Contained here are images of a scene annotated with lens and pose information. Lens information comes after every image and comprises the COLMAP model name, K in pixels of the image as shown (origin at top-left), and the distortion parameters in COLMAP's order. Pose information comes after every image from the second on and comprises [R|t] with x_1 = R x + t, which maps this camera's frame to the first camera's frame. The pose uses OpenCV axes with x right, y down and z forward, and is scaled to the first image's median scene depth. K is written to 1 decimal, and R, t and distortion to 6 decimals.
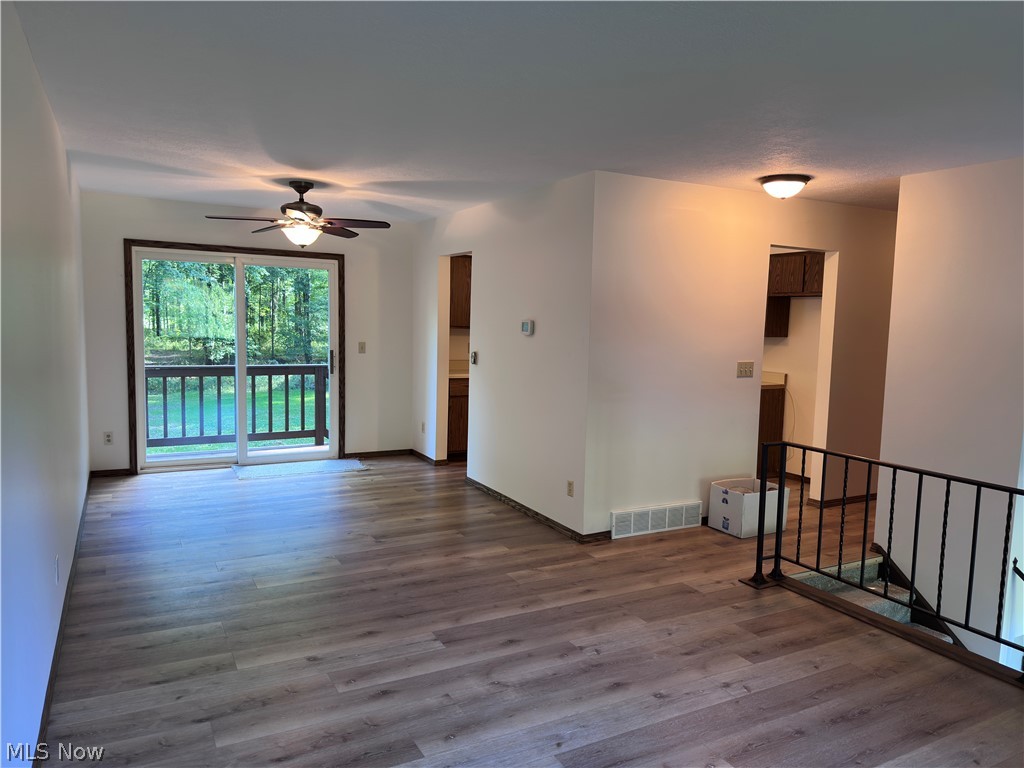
lens RADIAL K [[704.6, 0, 511.2], [0, 704.6, 390.9], [0, 0, 1]] dist [0.085582, -0.121404]
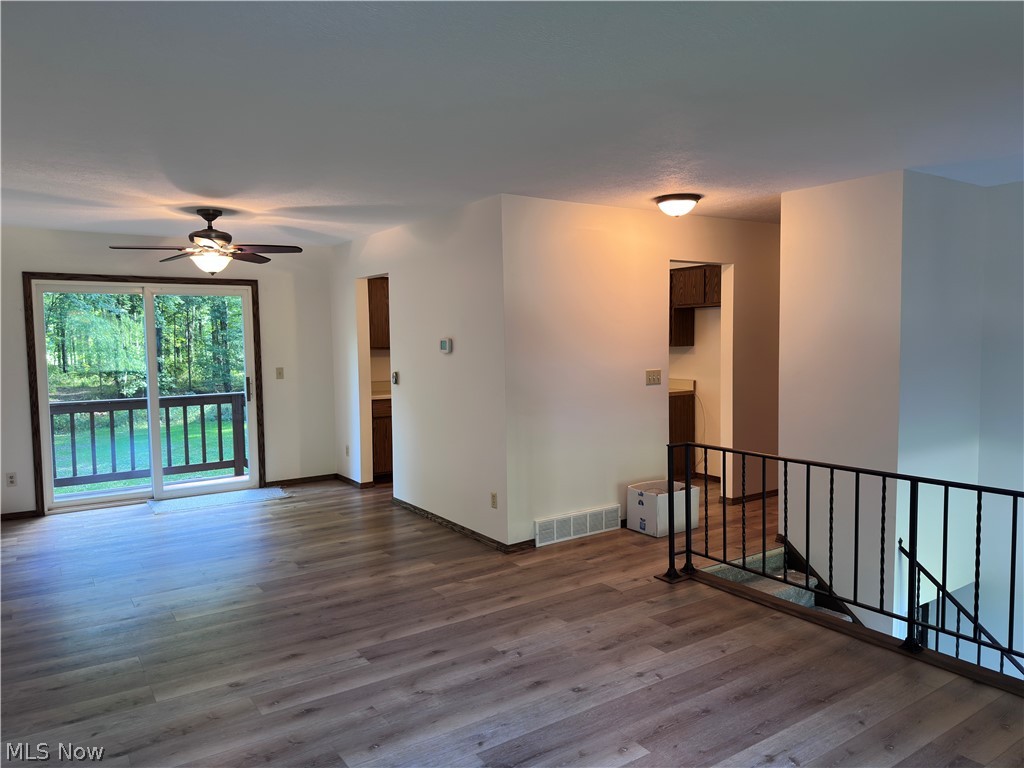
lens RADIAL K [[706.4, 0, 512.3], [0, 706.4, 389.5], [0, 0, 1]] dist [0.048160, -0.051358]
pose [[0.993880, -0.047844, 0.099563, 0.020294], [0.050652, 0.998381, -0.025871, 0.006033], [-0.098164, 0.030756, 0.994695, -0.030945]]
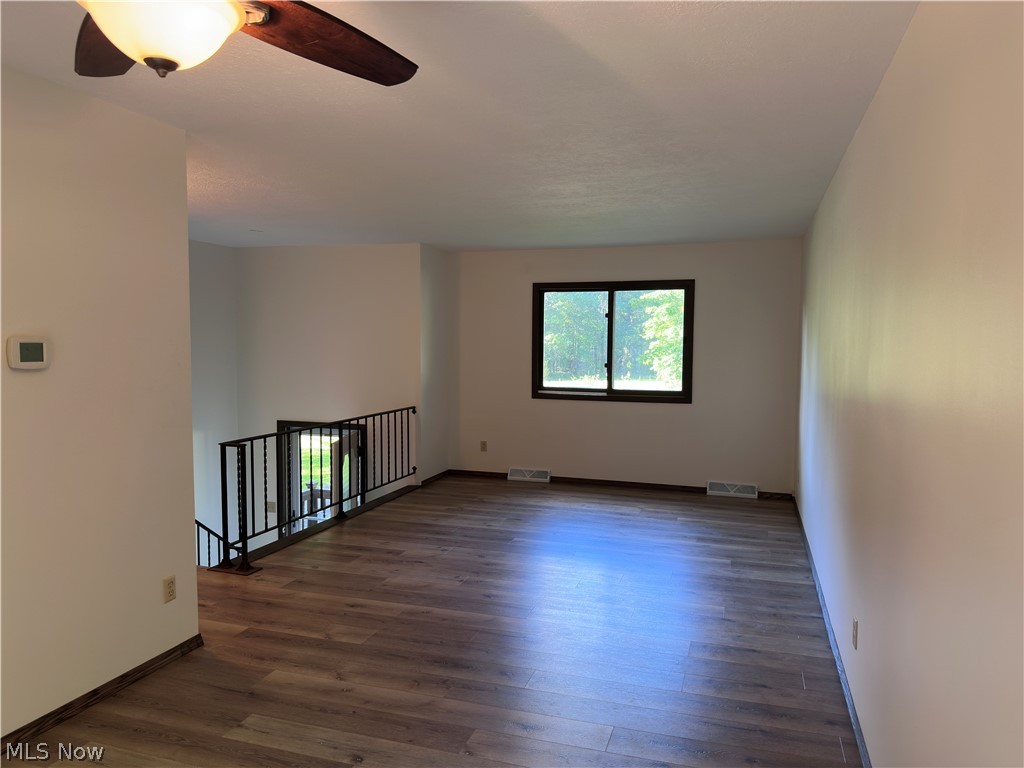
lens RADIAL K [[706.4, 0, 512.3], [0, 706.4, 389.5], [0, 0, 1]] dist [0.048160, -0.051358]
pose [[-0.680930, -0.082156, 0.727726, -0.733190], [0.053968, 0.985357, 0.161738, -0.169517], [-0.730358, 0.149406, -0.666525, 1.411006]]
